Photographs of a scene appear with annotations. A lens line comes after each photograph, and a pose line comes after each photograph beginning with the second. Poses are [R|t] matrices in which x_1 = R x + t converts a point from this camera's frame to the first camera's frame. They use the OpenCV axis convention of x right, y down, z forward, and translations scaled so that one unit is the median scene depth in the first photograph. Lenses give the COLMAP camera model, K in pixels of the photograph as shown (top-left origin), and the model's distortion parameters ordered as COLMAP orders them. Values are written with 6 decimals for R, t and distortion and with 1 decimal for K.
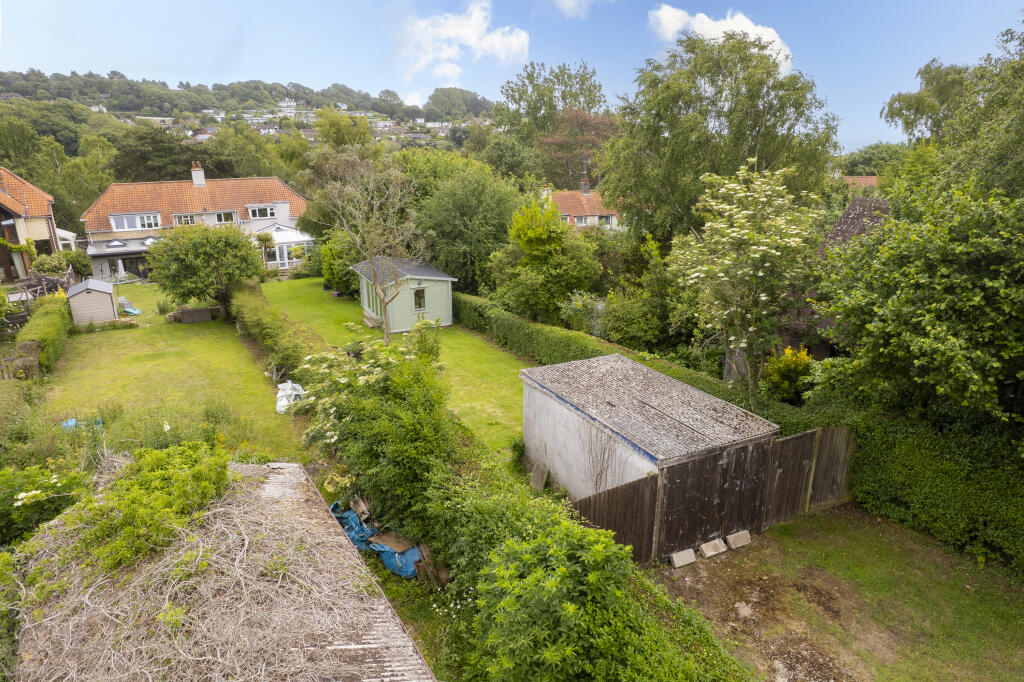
lens RADIAL K [[642.5, 0, 509.8], [0, 642.5, 338.4], [0, 0, 1]] dist [-0.037820, 0.007076]
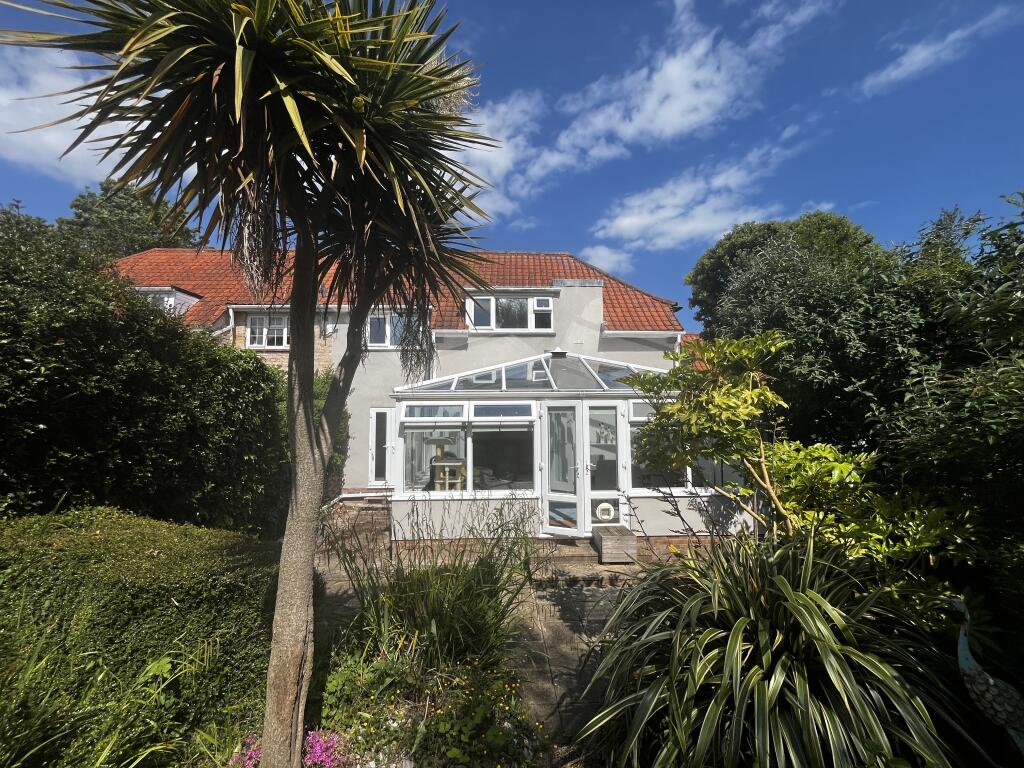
lens RADIAL K [[417.8, 0, 509.6], [0, 417.8, 382.1], [0, 0, 1]] dist [-0.003276, -0.000600]
pose [[0.890183, -0.040057, -0.453839, -0.316362], [-0.137072, 0.926429, -0.350629, -0.107134], [0.434495, 0.374332, 0.819201, 0.892063]]
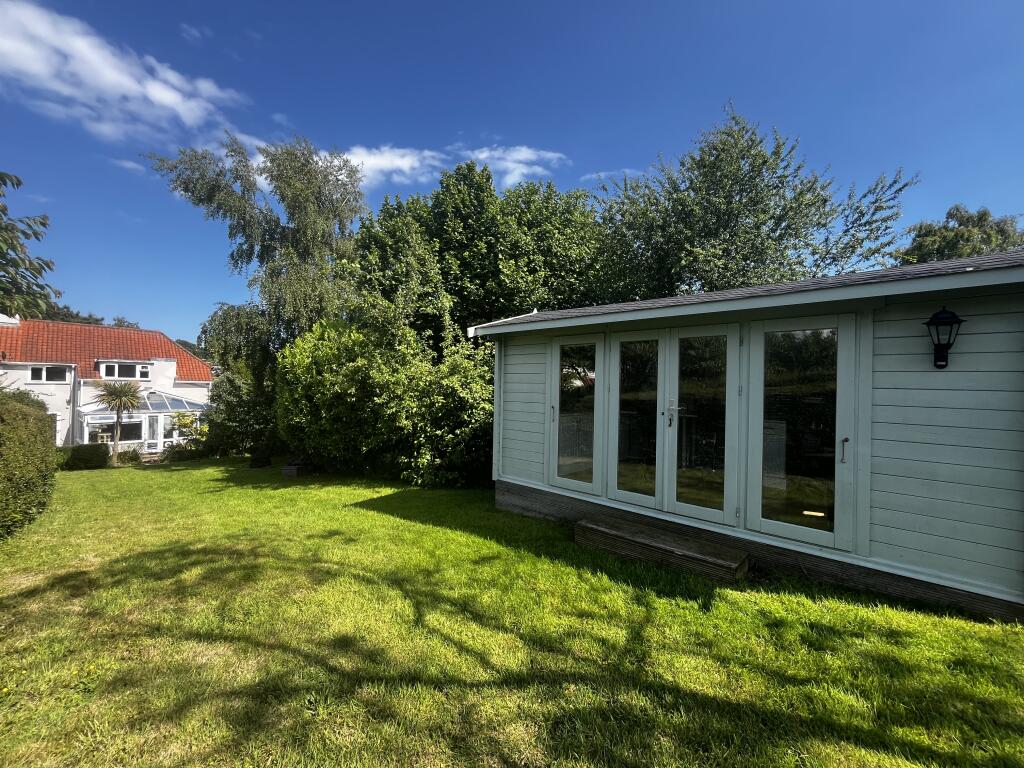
lens RADIAL K [[417.8, 0, 509.0], [0, 417.8, 384.0], [0, 0, 1]] dist [-0.003276, -0.000600]
pose [[0.936166, 0.018931, 0.351048, -0.171132], [0.090533, 0.951889, -0.292763, -0.020409], [-0.339701, 0.305856, 0.889413, 0.497722]]
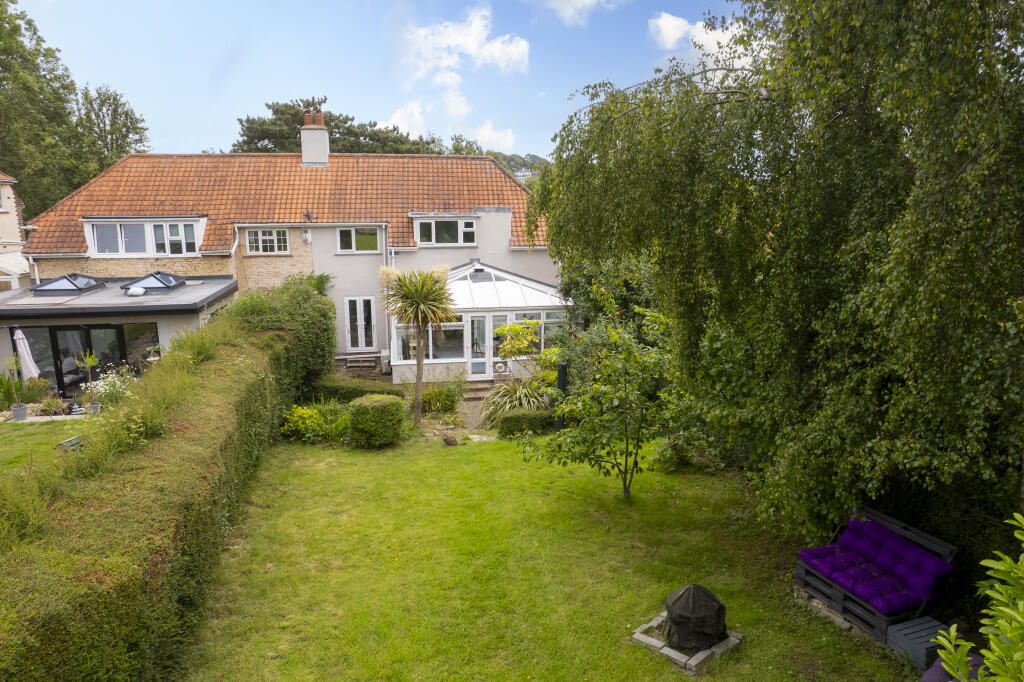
lens RADIAL K [[642.5, 0, 504.5], [0, 642.5, 342.2], [0, 0, 1]] dist [-0.037820, 0.007076]
pose [[0.941027, 0.070414, -0.330923, -0.223346], [-0.104466, 0.990782, -0.086246, -0.101234], [0.321800, 0.115730, 0.939708, 0.666941]]
